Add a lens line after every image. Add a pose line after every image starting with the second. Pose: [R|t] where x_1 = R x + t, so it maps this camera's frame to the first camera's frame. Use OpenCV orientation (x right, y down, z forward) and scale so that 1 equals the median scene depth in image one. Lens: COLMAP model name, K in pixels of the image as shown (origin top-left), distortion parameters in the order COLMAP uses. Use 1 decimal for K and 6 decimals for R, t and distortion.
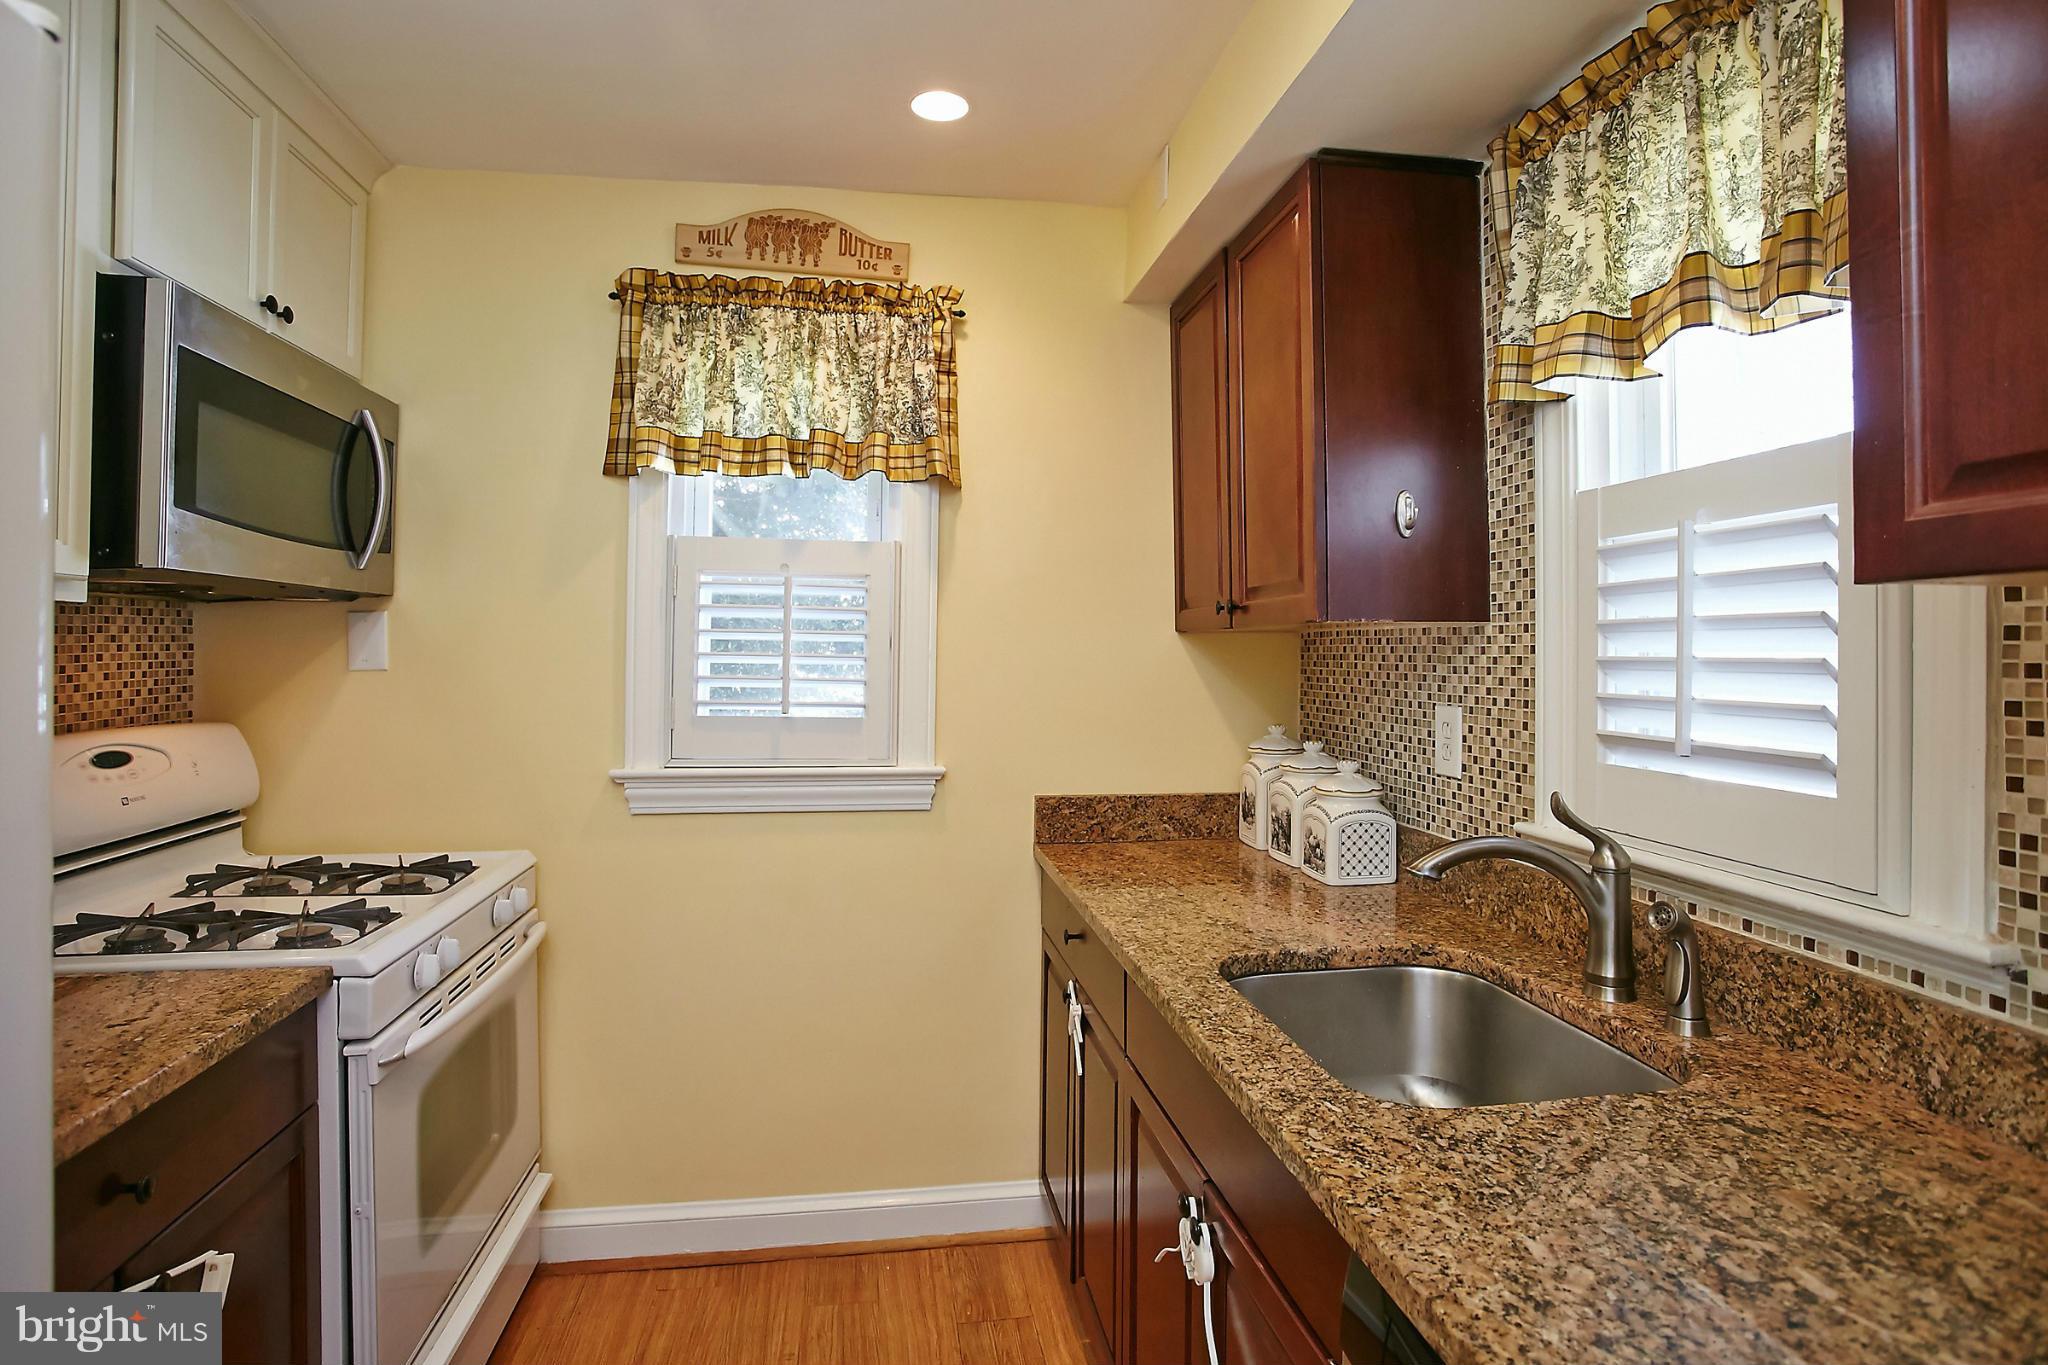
lens RADIAL K [[1031.0, 0, 1040.7], [0, 1031.0, 651.7], [0, 0, 1]] dist [-0.070855, 0.036189]
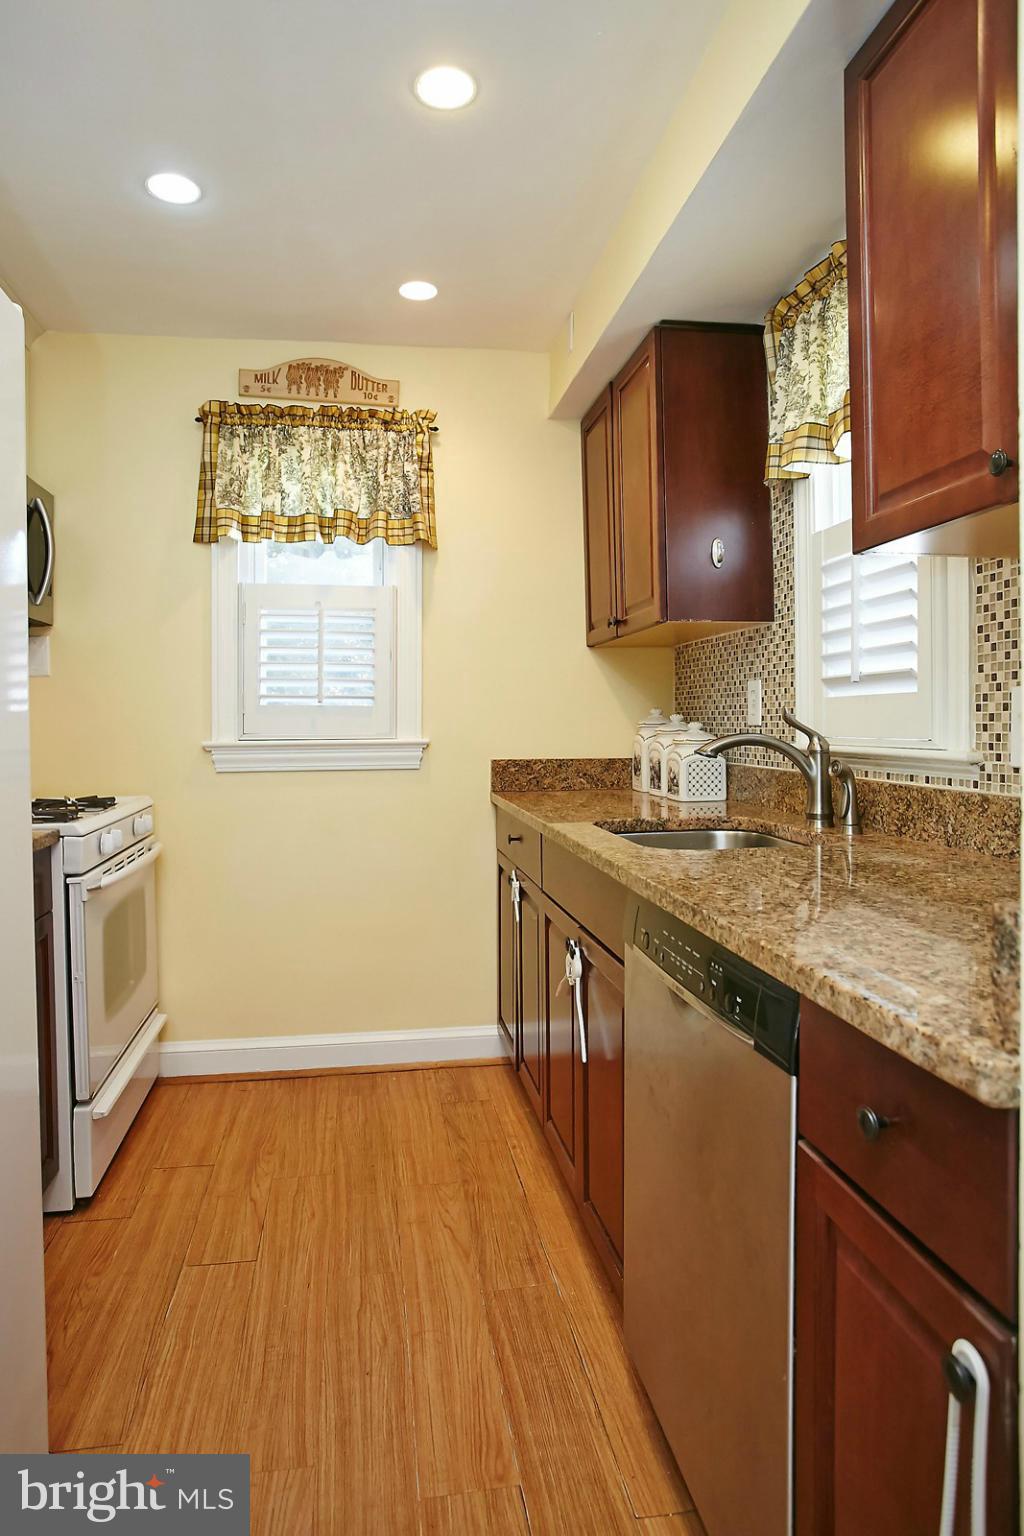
lens RADIAL K [[911.6, 0, 512.0], [0, 911.6, 733.0], [0, 0, 1]] dist [-0.035575, 0.001538]
pose [[0.999888, -0.013877, -0.005624, 0.039070], [0.013942, 0.999833, 0.011820, 0.106689], [0.005459, -0.011897, 0.999914, -0.356603]]
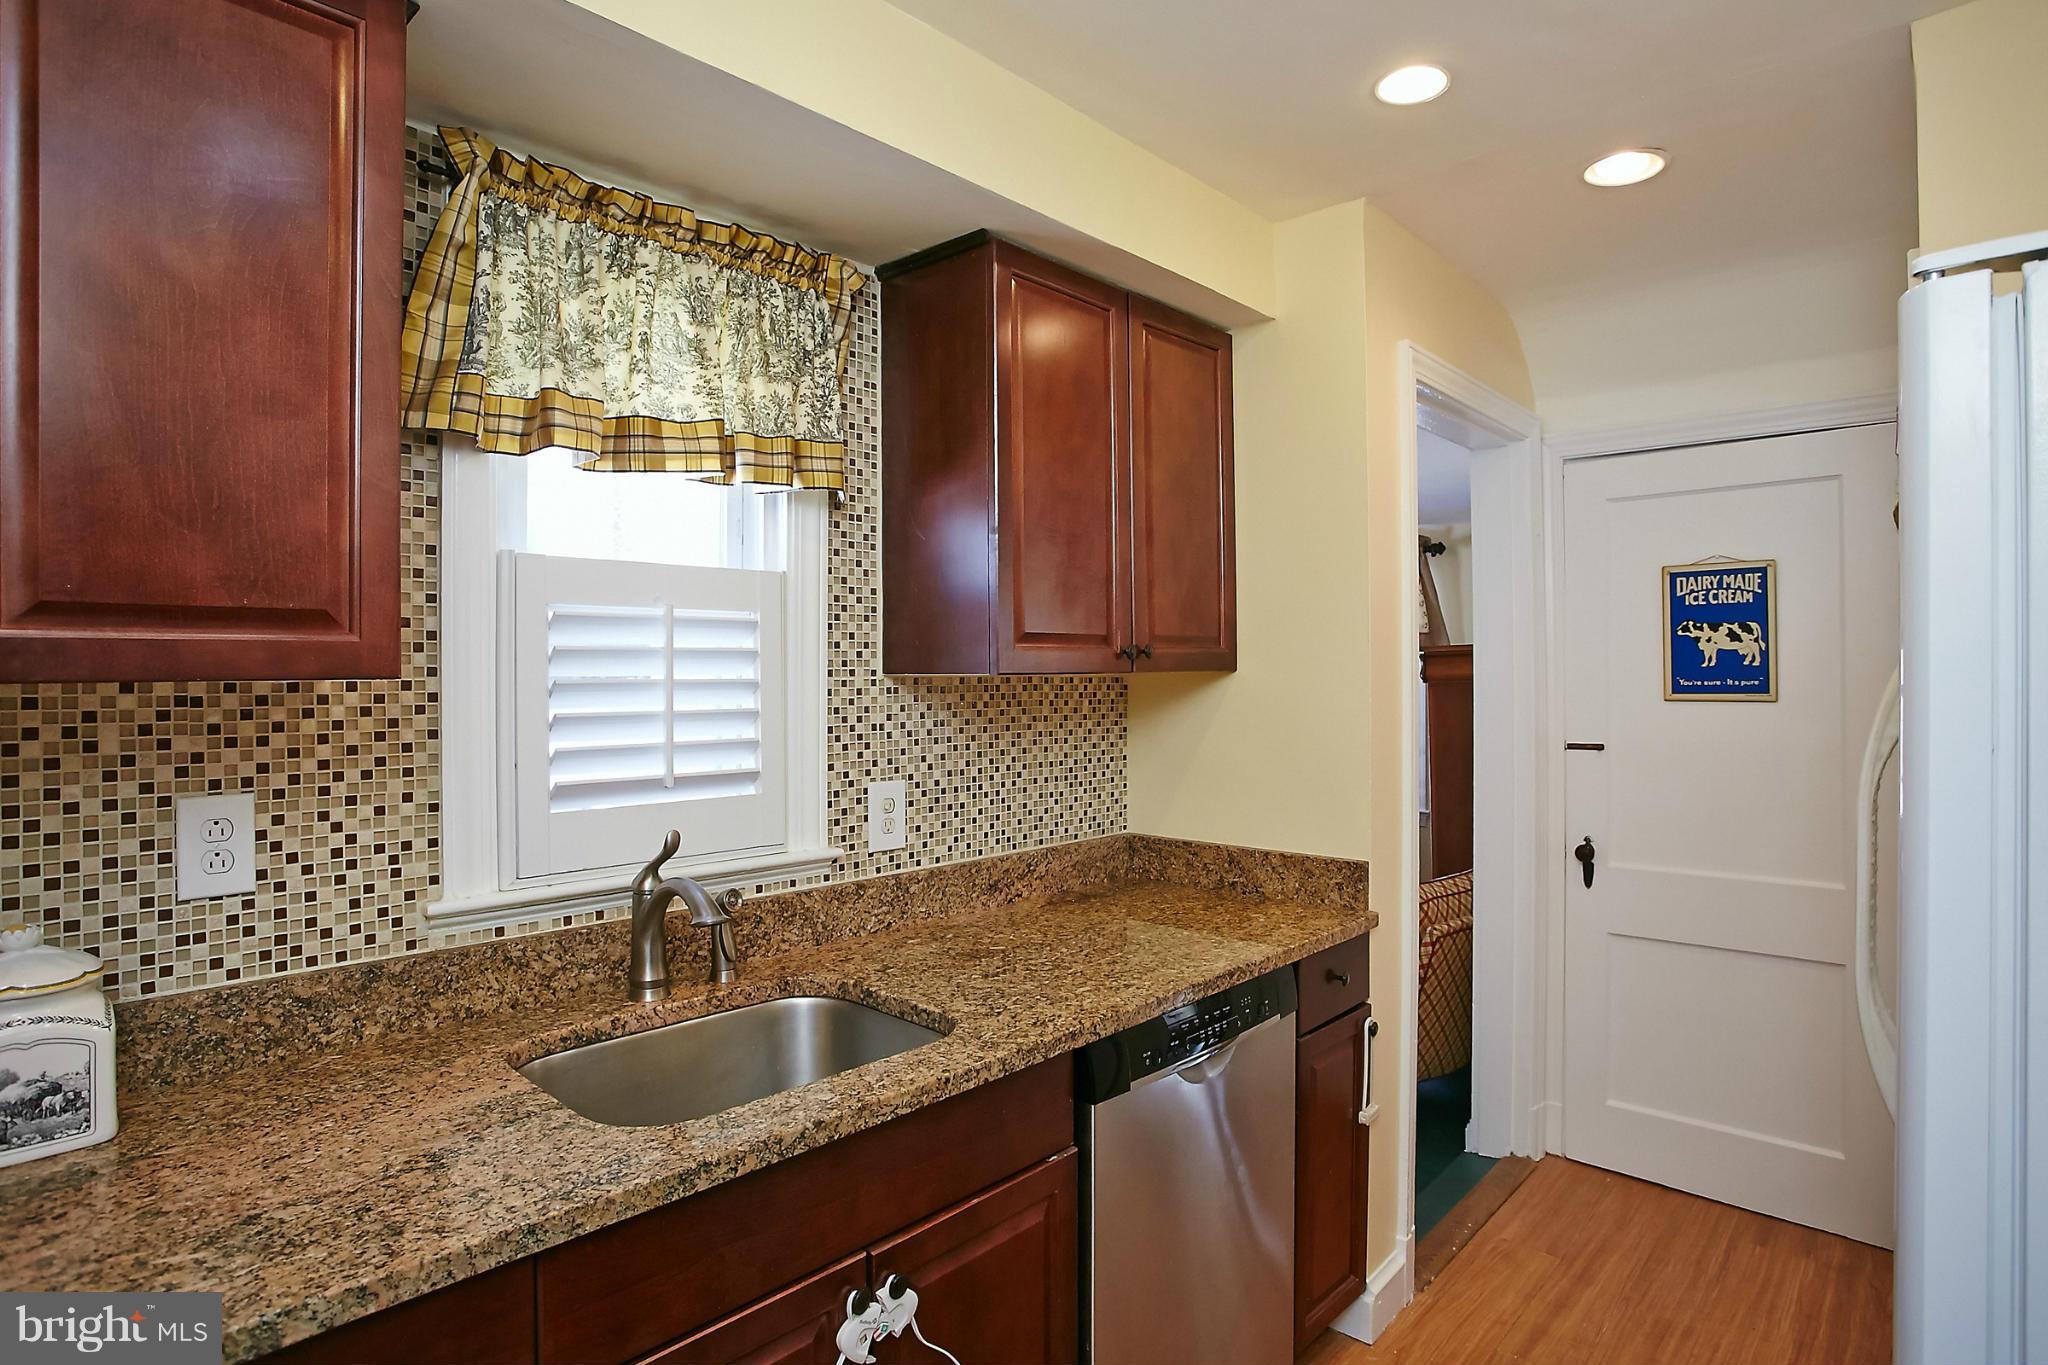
lens RADIAL K [[1031.0, 0, 1040.7], [0, 1031.0, 651.7], [0, 0, 1]] dist [-0.070855, 0.036189]
pose [[-0.594055, 0.013367, 0.804313, -0.462563], [-0.000983, 0.999849, -0.017342, -0.032070], [-0.804424, -0.011093, -0.593953, 0.907973]]
